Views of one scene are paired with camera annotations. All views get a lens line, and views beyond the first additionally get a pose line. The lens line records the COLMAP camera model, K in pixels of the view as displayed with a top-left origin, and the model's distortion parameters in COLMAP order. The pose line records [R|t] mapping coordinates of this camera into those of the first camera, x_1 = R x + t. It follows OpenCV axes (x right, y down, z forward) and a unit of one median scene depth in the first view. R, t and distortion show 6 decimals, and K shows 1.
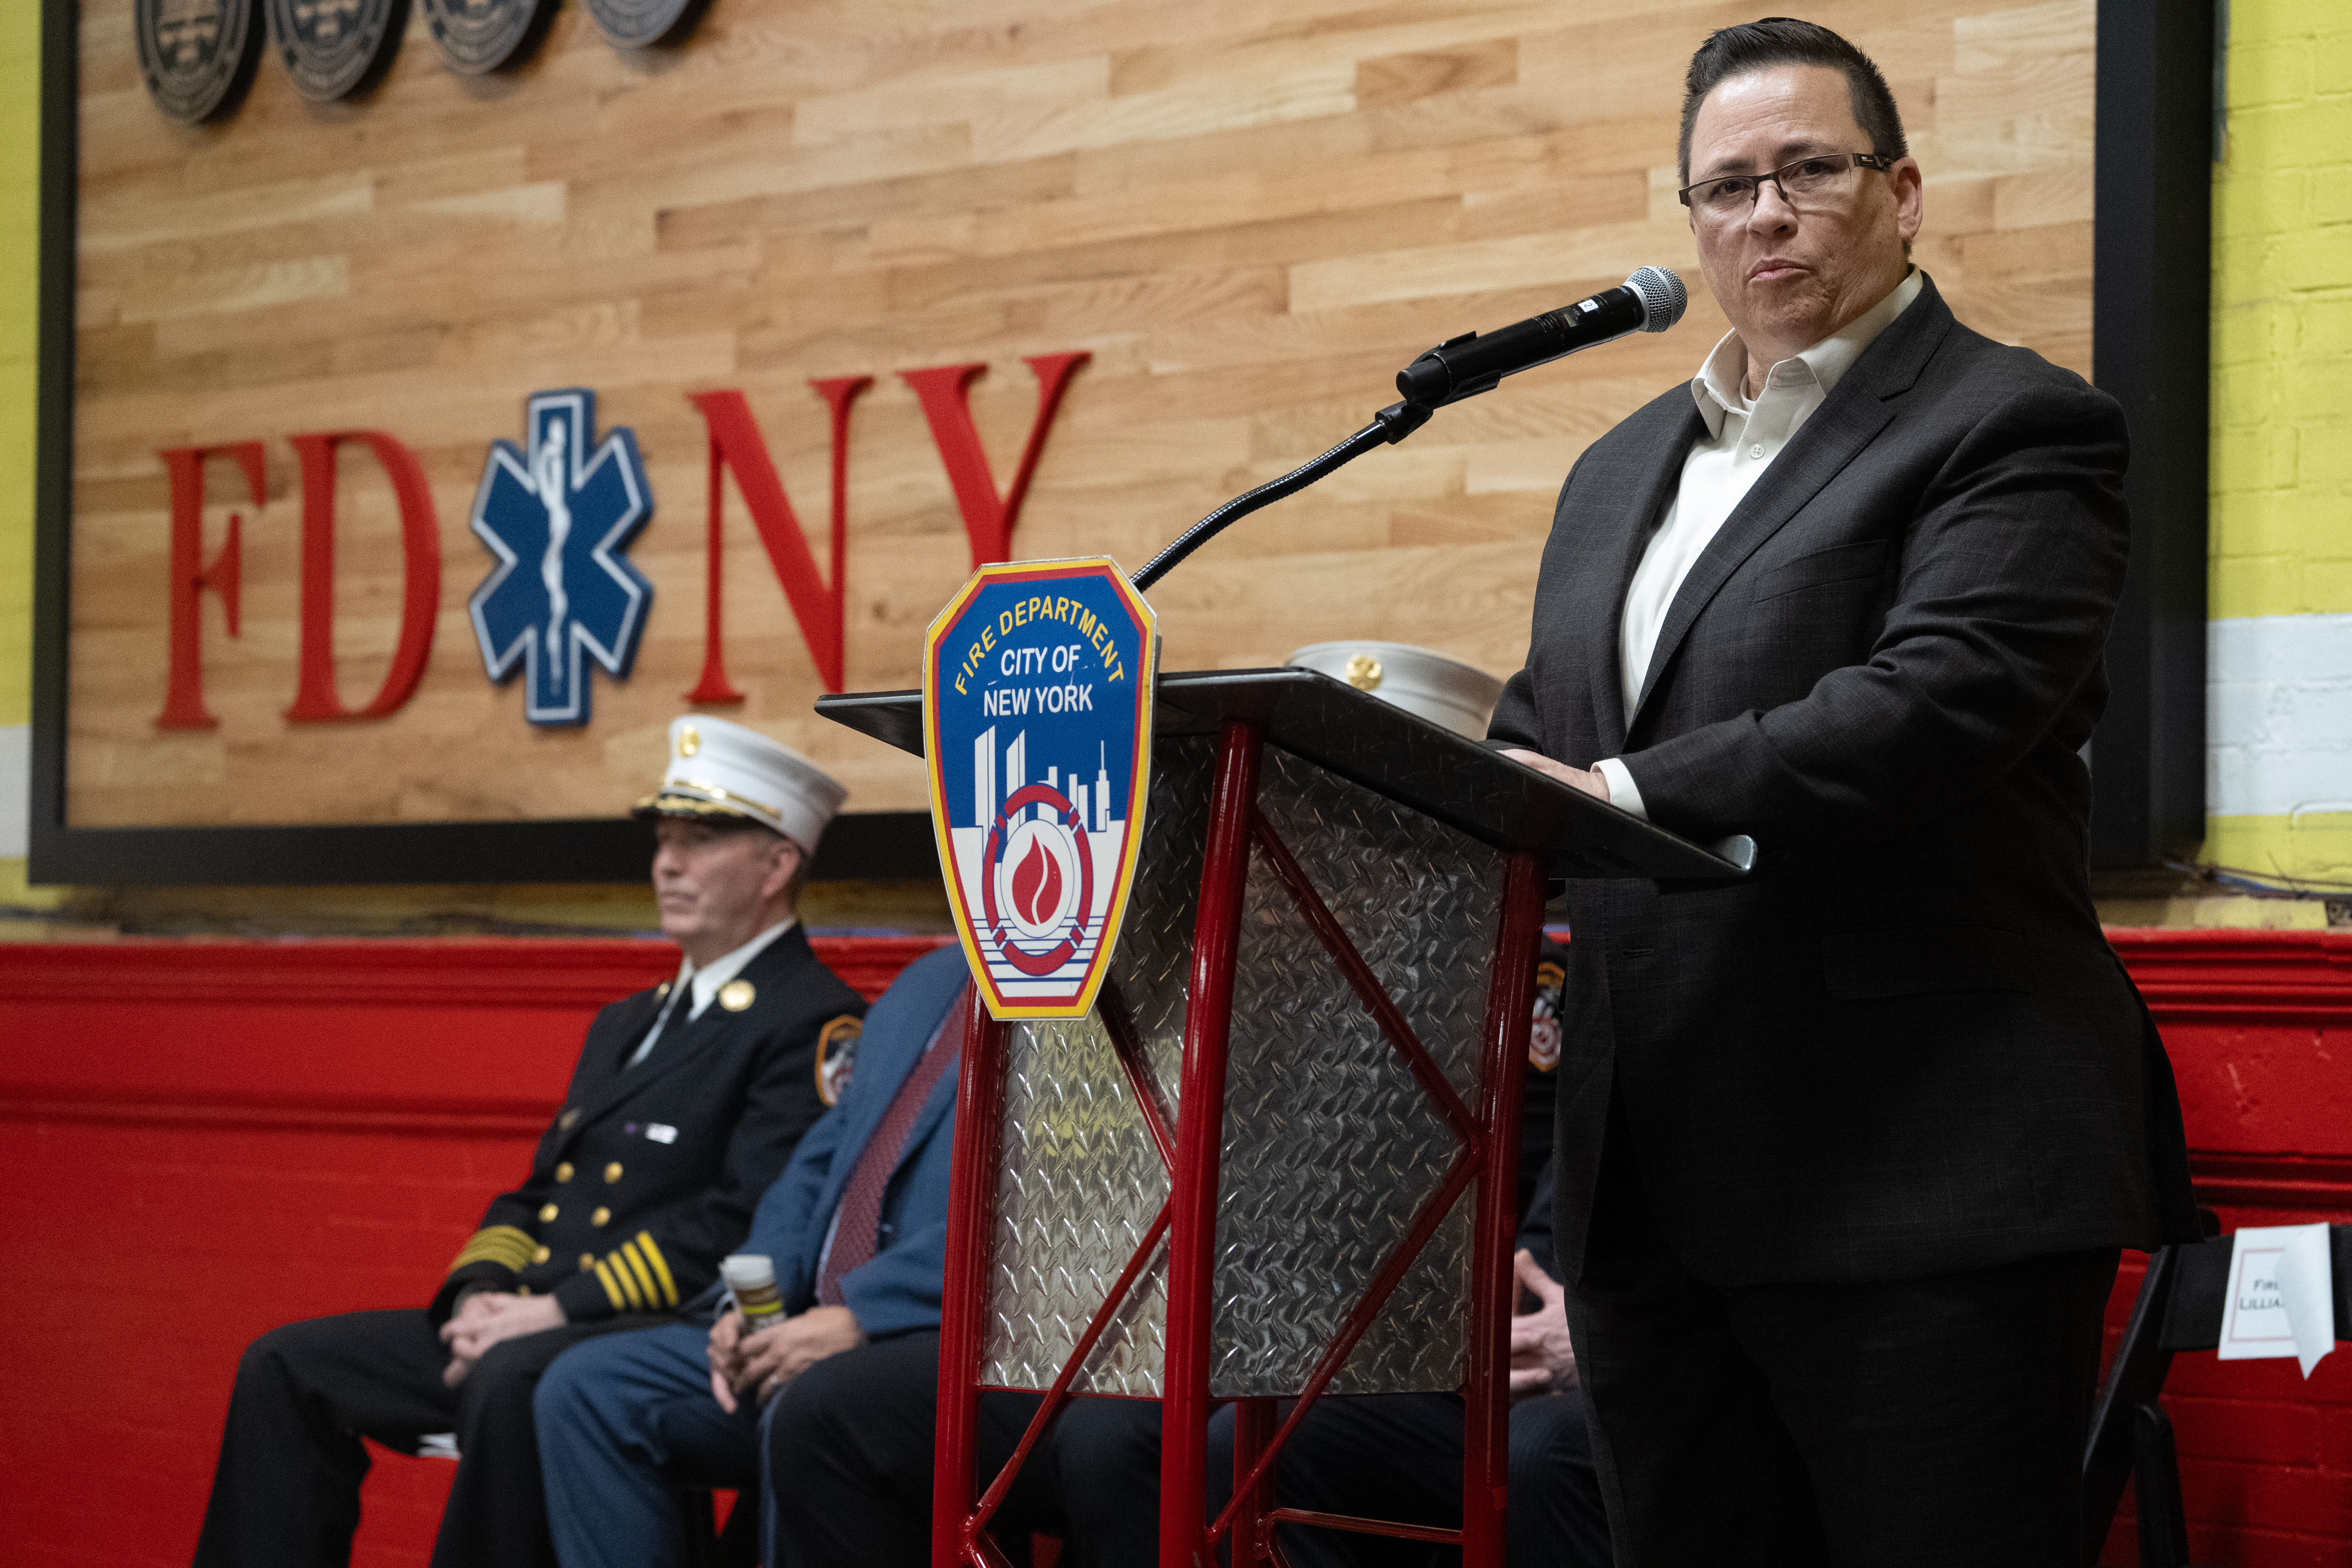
lens RADIAL K [[7637.1, 0, 1176.0], [0, 7637.1, 784.0], [0, 0, 1]] dist [0.119494, -0.088417]
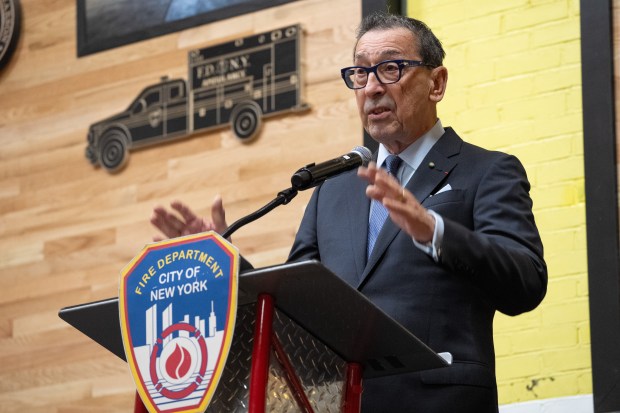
lens RADIAL K [[2605.8, 0, 310.0], [0, 2605.8, 206.5], [0, 0, 1]] dist [0.999426, -1.393939]
pose [[0.963699, 0.047419, 0.262747, -0.138739], [0.011508, 0.975810, -0.218318, 0.102420], [-0.266743, 0.213417, 0.939841, 0.115861]]
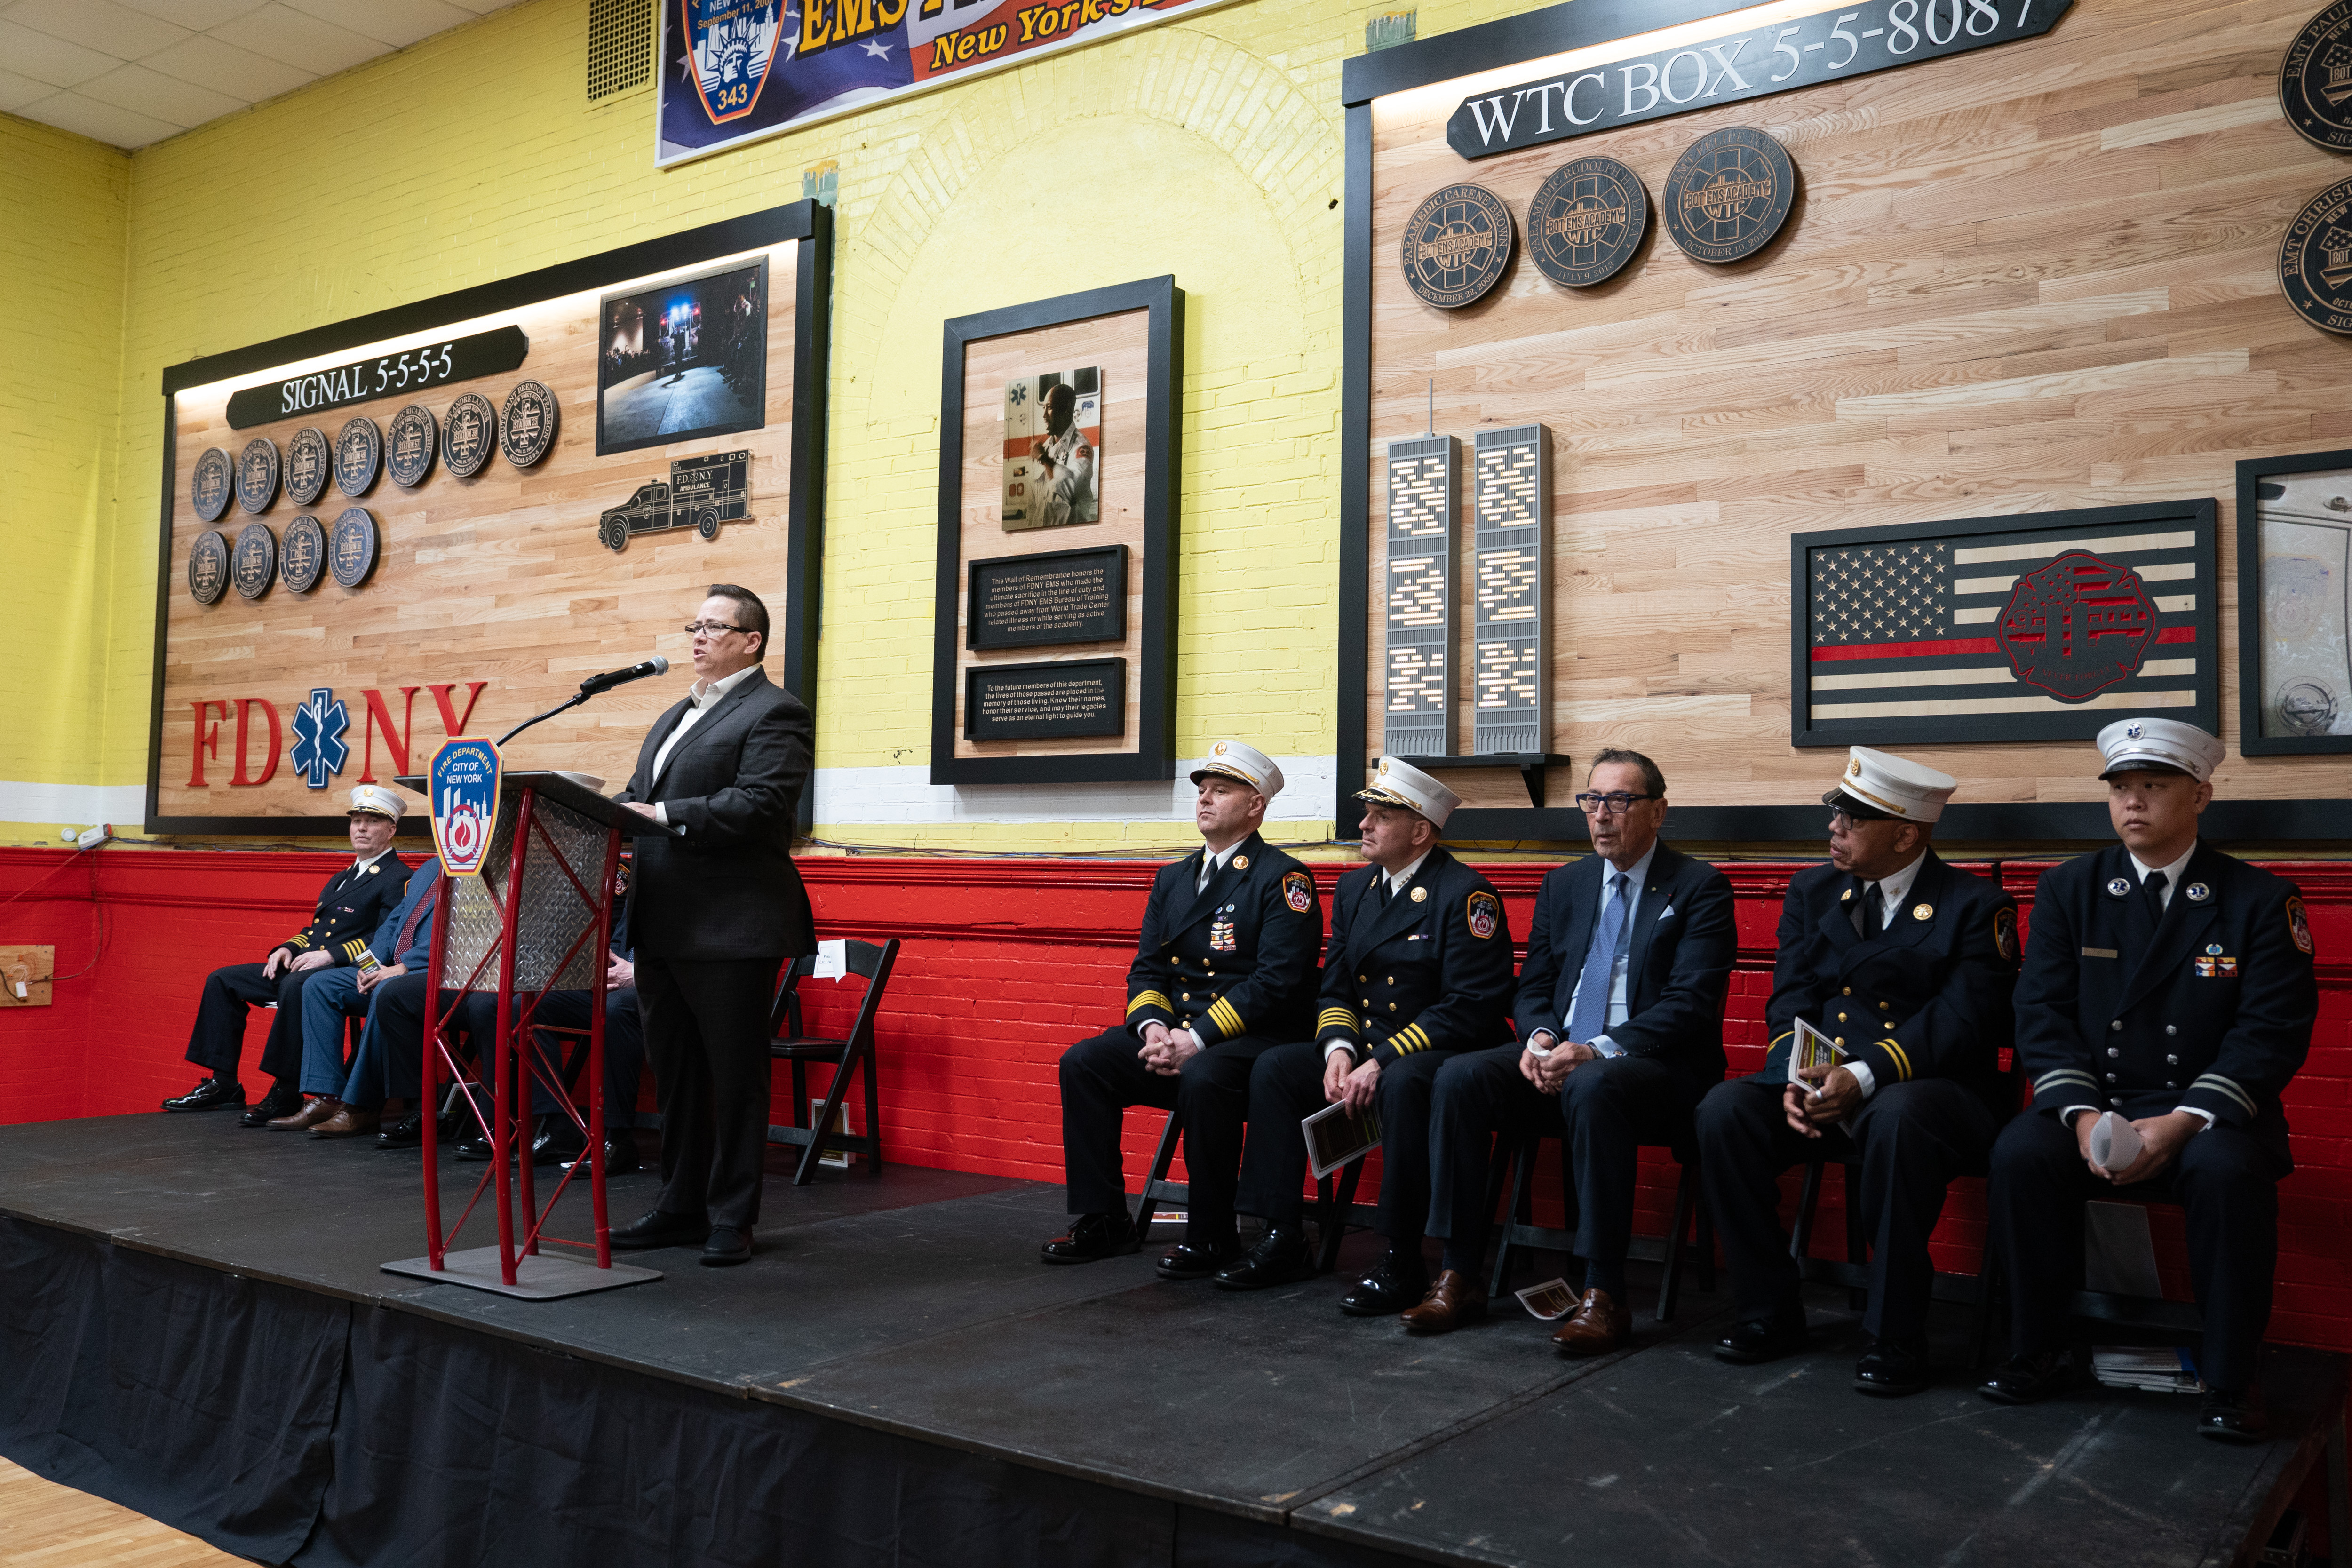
lens RADIAL K [[2029.4, 0, 1176.0], [0, 2029.4, 784.0], [0, 0, 1]] dist [-0.065787, 0.123375]
pose [[0.949737, 0.026285, 0.311943, 0.001393], [-0.020446, 0.999549, -0.021974, 0.002756], [-0.312380, 0.014492, 0.949847, 0.055866]]
